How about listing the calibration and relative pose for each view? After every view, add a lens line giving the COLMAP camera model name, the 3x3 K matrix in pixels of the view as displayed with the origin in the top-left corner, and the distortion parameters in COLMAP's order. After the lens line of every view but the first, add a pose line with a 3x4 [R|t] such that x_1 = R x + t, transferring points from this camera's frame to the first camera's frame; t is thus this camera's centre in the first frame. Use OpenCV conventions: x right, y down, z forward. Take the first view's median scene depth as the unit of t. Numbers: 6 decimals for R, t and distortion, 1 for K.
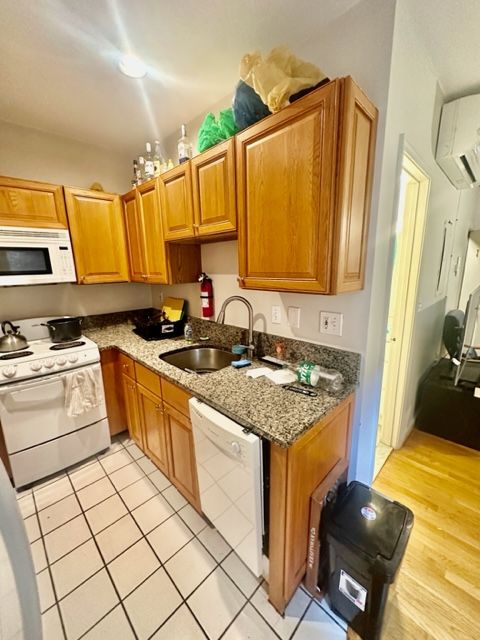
lens RADIAL K [[256.9, 0, 239.5], [0, 256.9, 319.9], [0, 0, 1]] dist [0.002946, 0.000586]
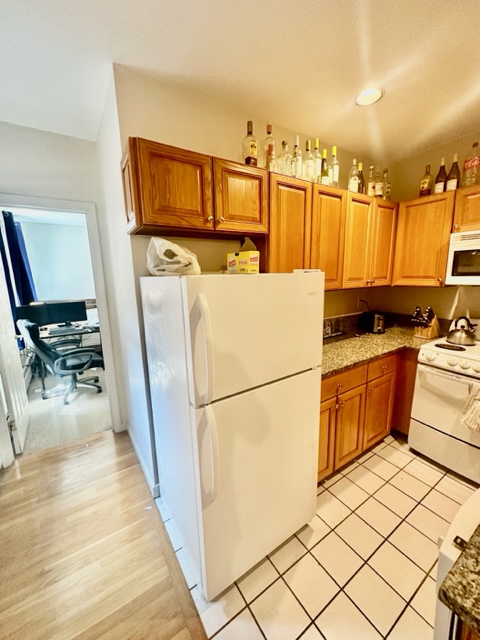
lens RADIAL K [[256.9, 0, 240.1], [0, 256.9, 319.3], [0, 0, 1]] dist [0.002946, 0.000586]
pose [[-0.198173, 0.200087, -0.959527, 0.350540], [-0.176922, 0.955561, 0.235800, -0.078557], [0.964068, 0.216490, -0.153966, 0.255825]]
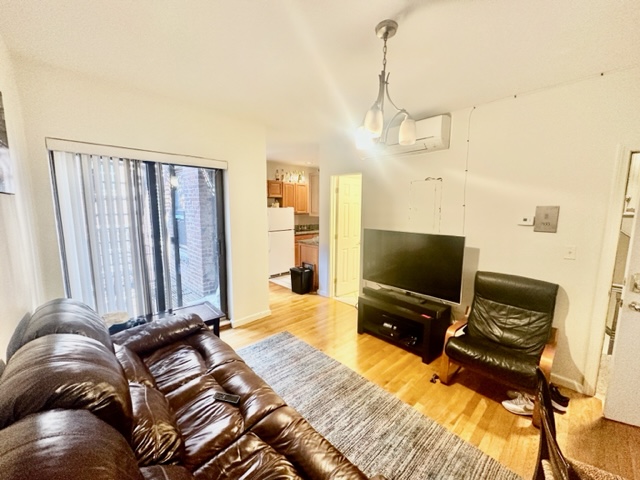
lens RADIAL K [[256.9, 0, 321.7], [0, 256.9, 240.2], [0, 0, 1]] dist [0.002946, 0.000586]
pose [[-0.007095, 0.146666, -0.989161, 2.896802], [-0.208586, 0.967209, 0.144907, -0.225362], [0.977978, 0.207353, 0.023730, 0.700361]]
